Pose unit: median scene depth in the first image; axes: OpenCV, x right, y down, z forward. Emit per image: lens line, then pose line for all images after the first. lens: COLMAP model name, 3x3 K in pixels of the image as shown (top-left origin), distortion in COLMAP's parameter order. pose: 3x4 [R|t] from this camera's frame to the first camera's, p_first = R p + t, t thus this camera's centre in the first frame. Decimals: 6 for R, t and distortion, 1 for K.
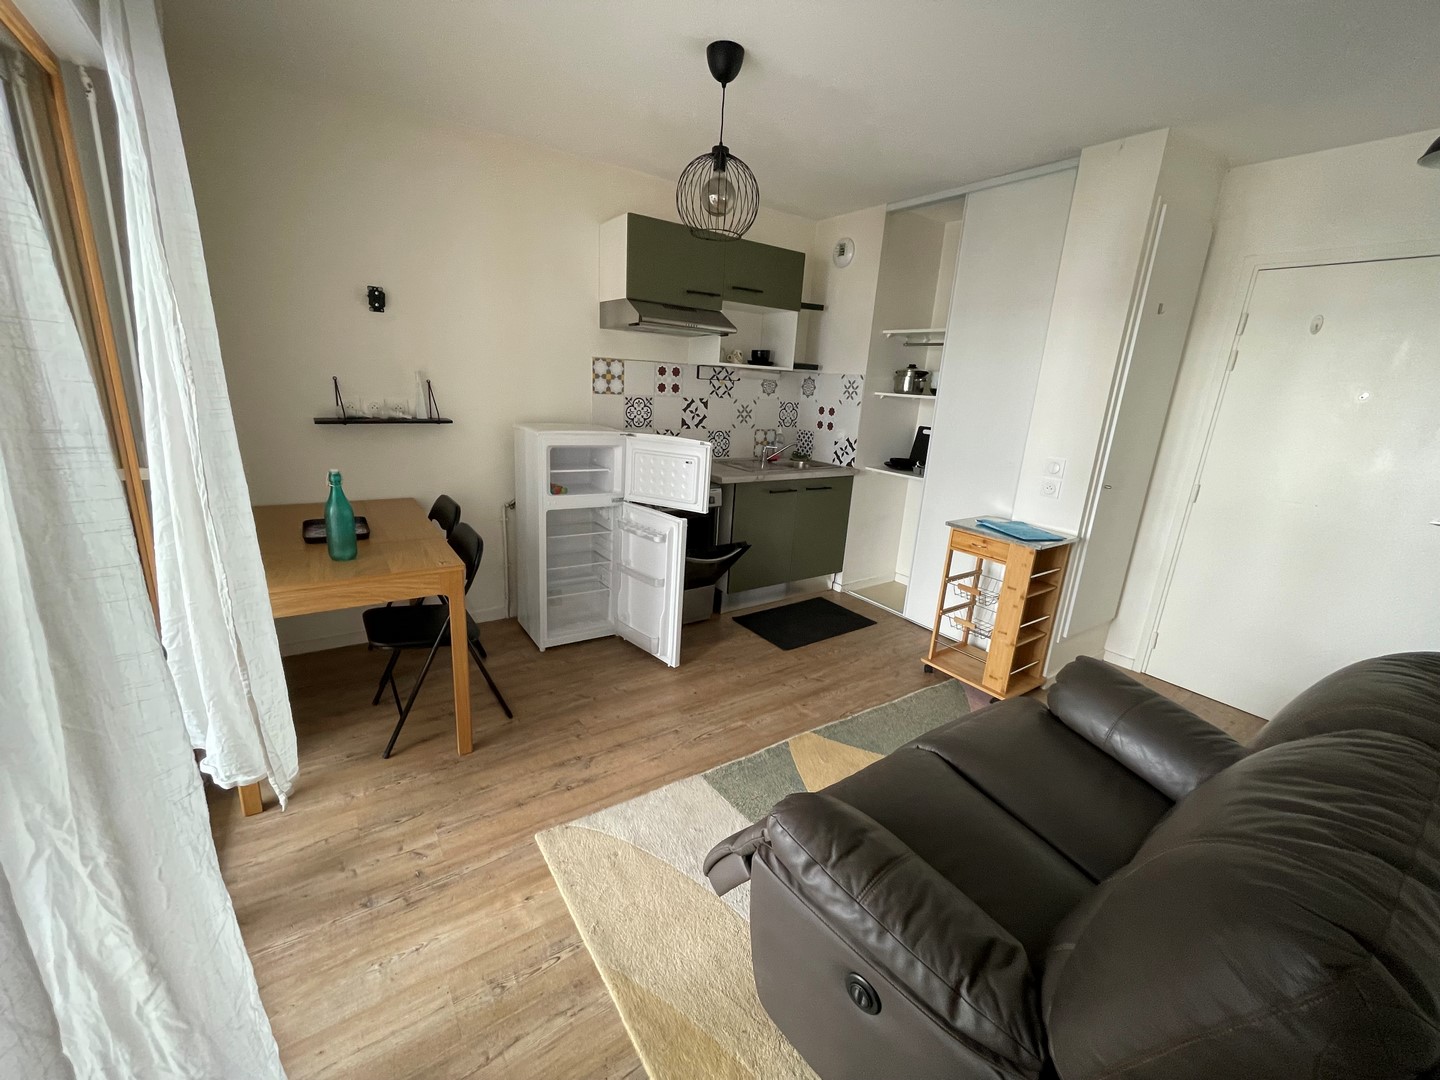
lens RADIAL K [[585.7, 0, 719.8], [0, 585.7, 537.6], [0, 0, 1]] dist [0.000152, -0.000858]
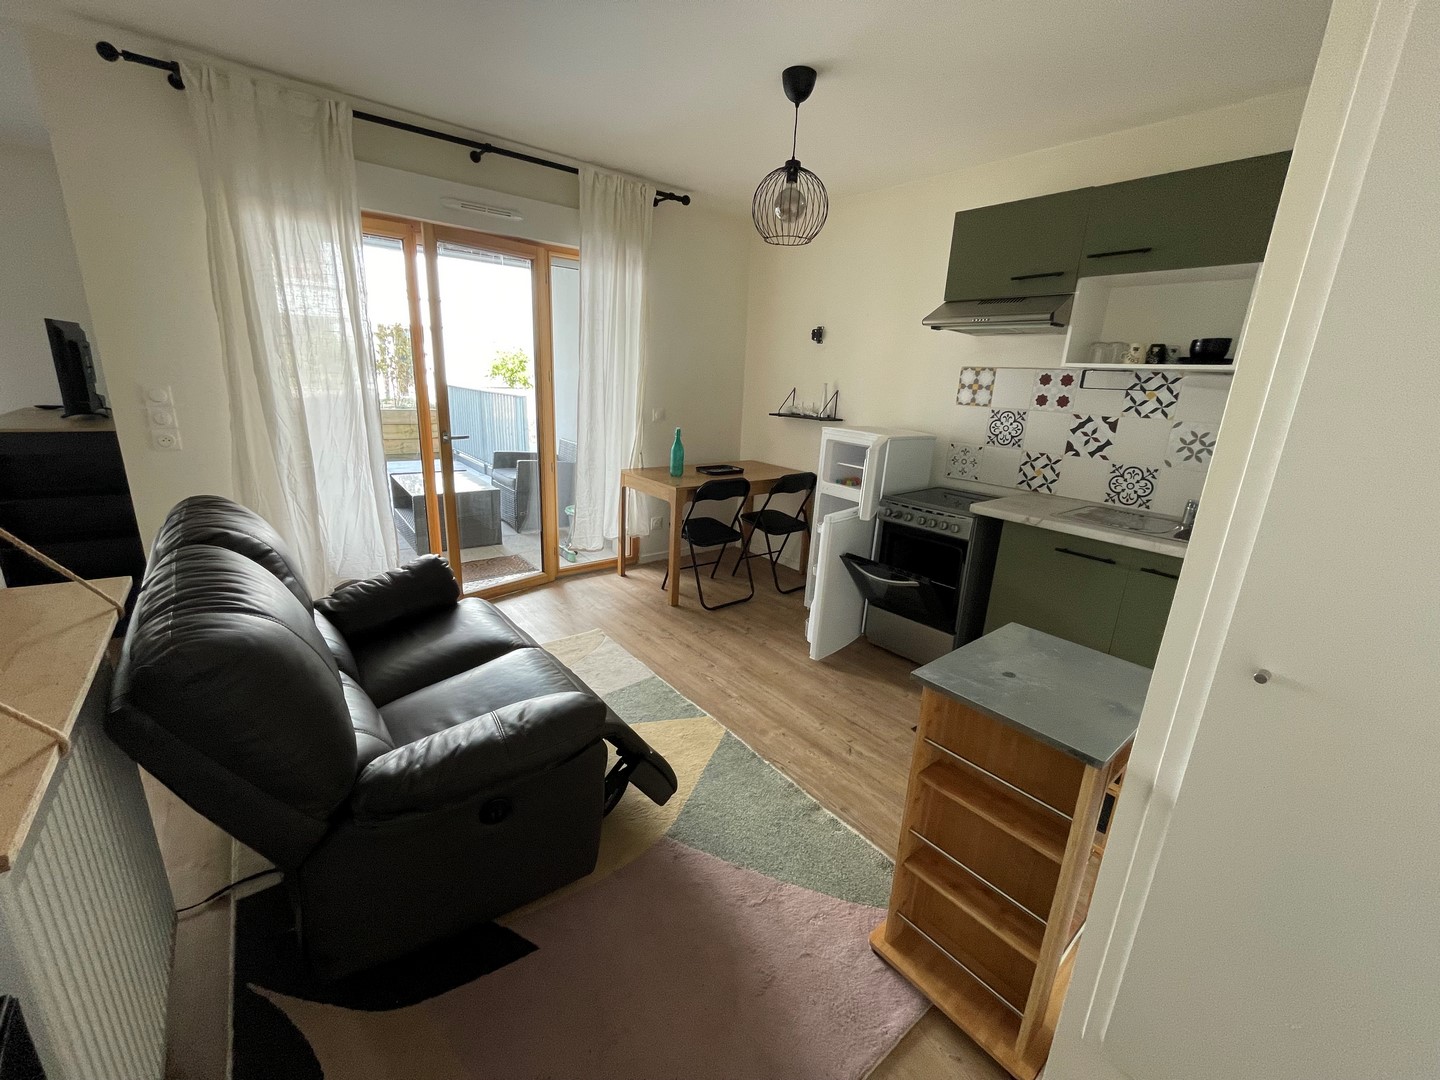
lens RADIAL K [[585.7, 0, 719.9], [0, 585.7, 540.2], [0, 0, 1]] dist [0.000152, -0.000858]
pose [[0.071786, 0.220168, -0.972817, 0.667479], [-0.300900, 0.934673, 0.189331, -0.091431], [0.950950, 0.279130, 0.133345, 0.504074]]
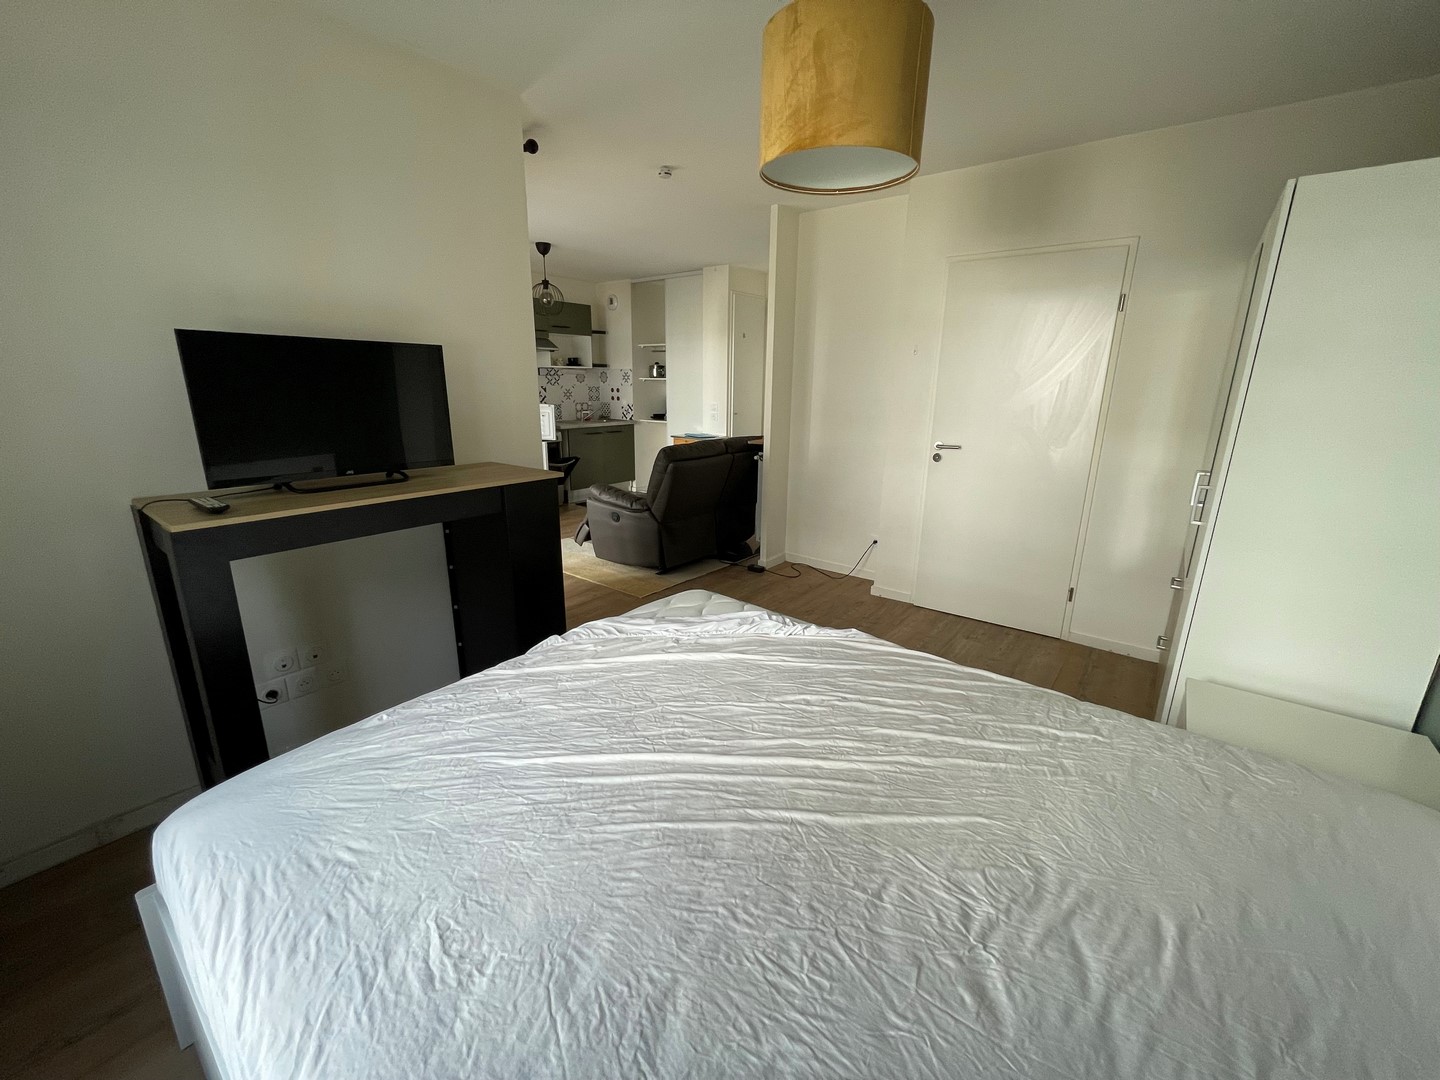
lens RADIAL K [[585.7, 0, 716.5], [0, 585.7, 540.0], [0, 0, 1]] dist [0.000152, -0.000858]
pose [[0.956788, -0.123353, 0.263328, -0.051372], [0.119098, 0.992363, 0.032126, 0.233291], [-0.265279, 0.000624, 0.964171, -0.862009]]
